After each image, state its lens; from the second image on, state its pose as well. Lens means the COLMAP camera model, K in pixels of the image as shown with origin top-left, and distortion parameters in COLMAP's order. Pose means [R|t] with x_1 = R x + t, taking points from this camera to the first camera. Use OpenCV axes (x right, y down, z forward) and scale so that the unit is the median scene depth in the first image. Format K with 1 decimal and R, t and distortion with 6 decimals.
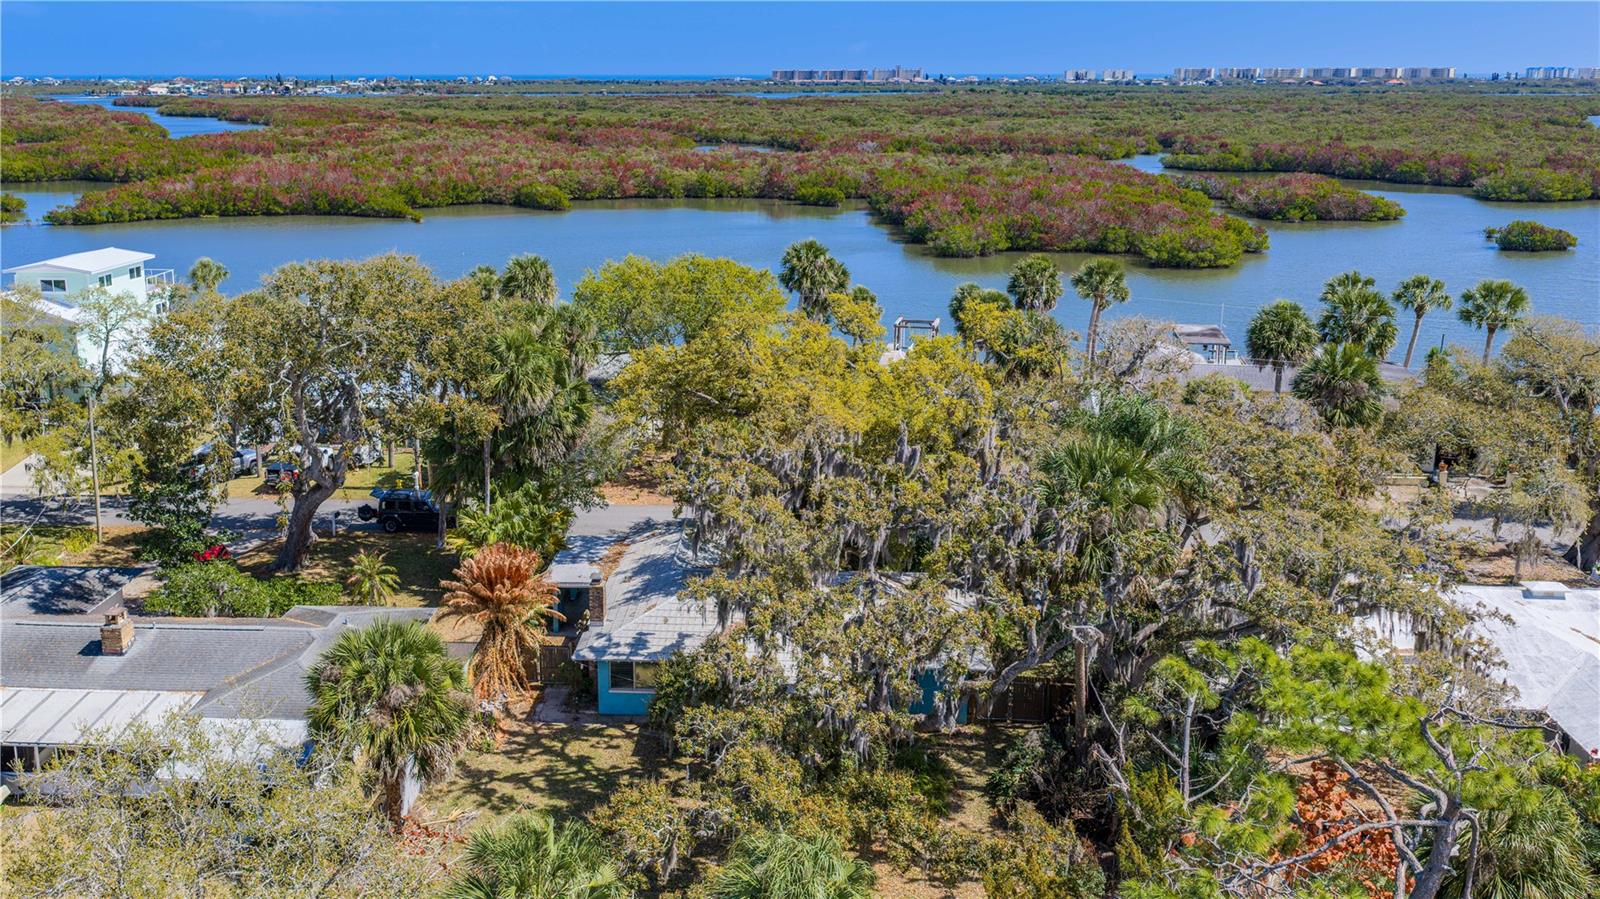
lens RADIAL K [[1362.9, 0, 800.0], [0, 1362.9, 449.5], [0, 0, 1]] dist [0.002031, 0.001701]
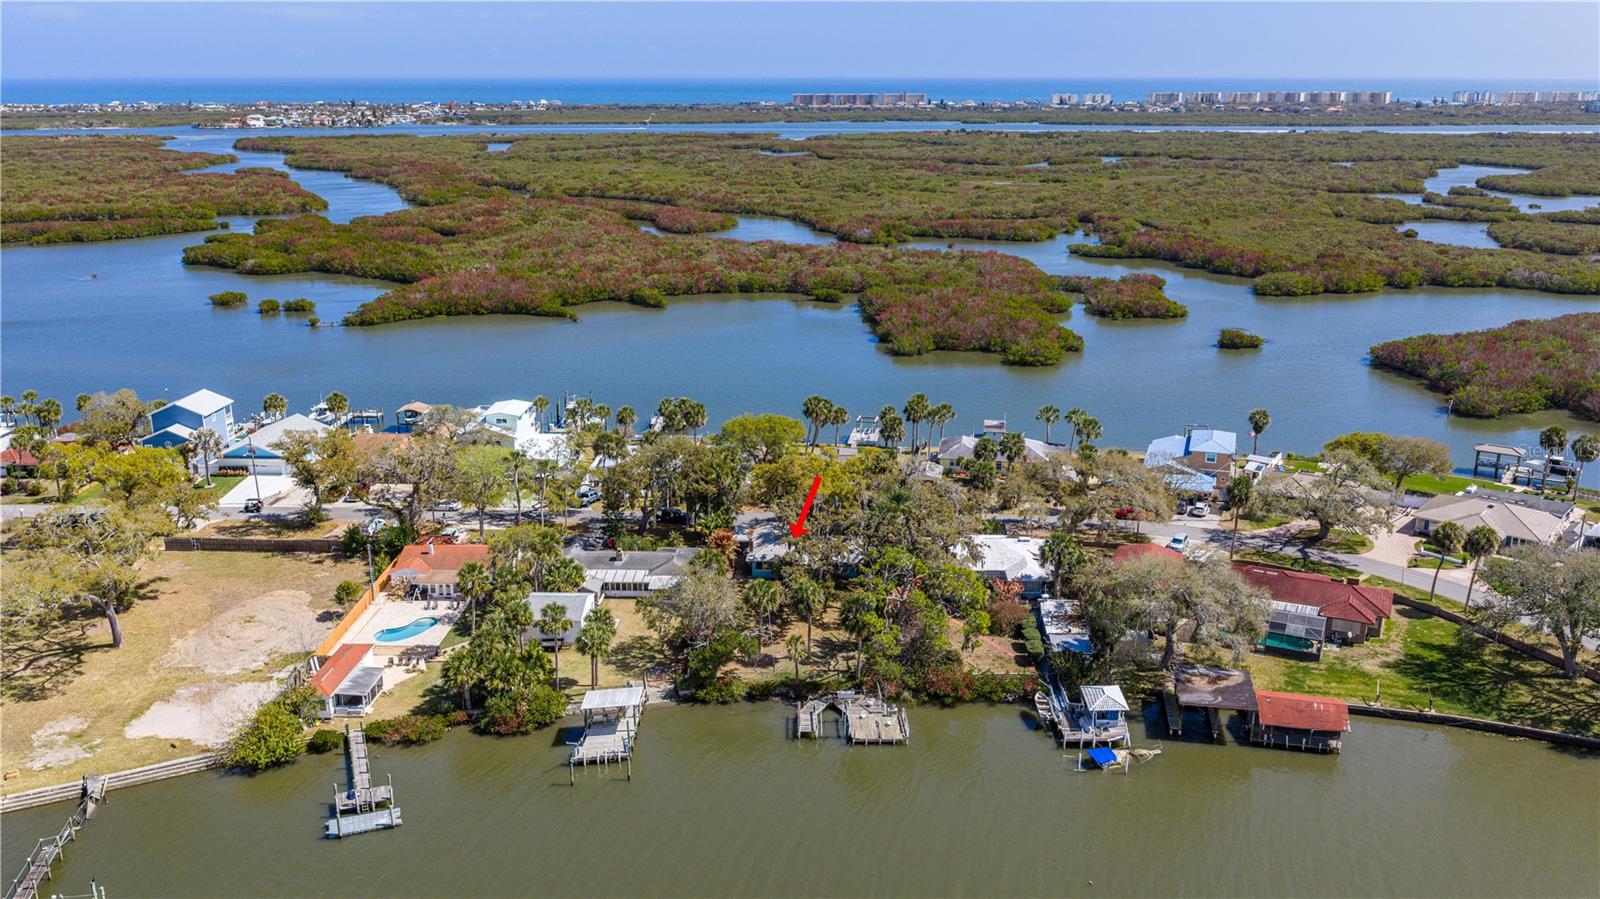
lens RADIAL K [[1362.9, 0, 800.0], [0, 1362.9, 449.5], [0, 0, 1]] dist [0.002031, 0.001701]
pose [[0.999785, -0.010713, -0.017730, 0.009165], [0.011137, 0.999651, 0.023938, -0.049834], [0.017468, -0.024130, 0.999556, -0.573107]]
